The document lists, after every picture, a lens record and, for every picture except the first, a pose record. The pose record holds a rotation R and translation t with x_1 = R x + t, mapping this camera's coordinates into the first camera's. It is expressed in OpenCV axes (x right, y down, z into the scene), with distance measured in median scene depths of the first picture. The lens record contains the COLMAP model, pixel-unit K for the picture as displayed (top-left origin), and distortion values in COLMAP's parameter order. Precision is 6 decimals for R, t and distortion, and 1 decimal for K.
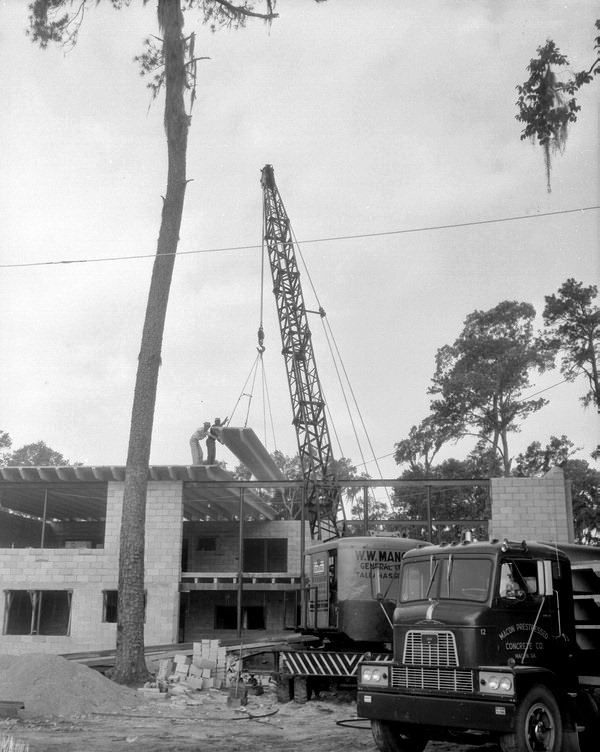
lens RADIAL K [[928.0, 0, 300.4], [0, 928.0, 391.8], [0, 0, 1]] dist [0.022617, 0.027321]
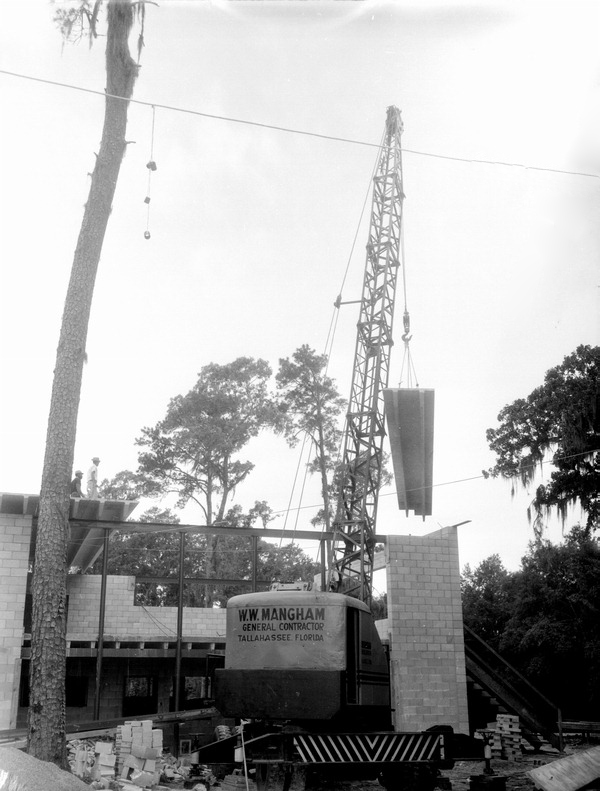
lens RADIAL K [[931.2, 0, 297.3], [0, 931.2, 406.1], [0, 0, 1]] dist [0.002814, 0.000986]
pose [[0.889992, 0.122343, 0.439256, -0.152494], [-0.097907, 0.992137, -0.077961, 0.023443], [-0.445340, 0.026378, 0.894973, 0.104847]]
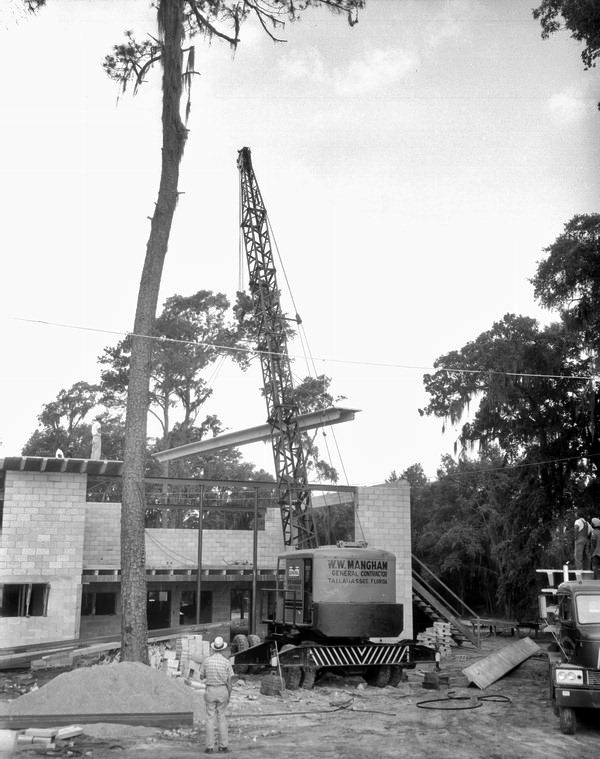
lens RADIAL K [[951.7, 0, 300.0], [0, 951.7, 379.5], [0, 0, 1]] dist [0.084637, 0.012299]
pose [[0.838009, 0.098806, 0.536635, -0.267950], [-0.126247, 0.991893, 0.014518, -0.025880], [-0.530850, -0.079915, 0.843689, 0.008849]]
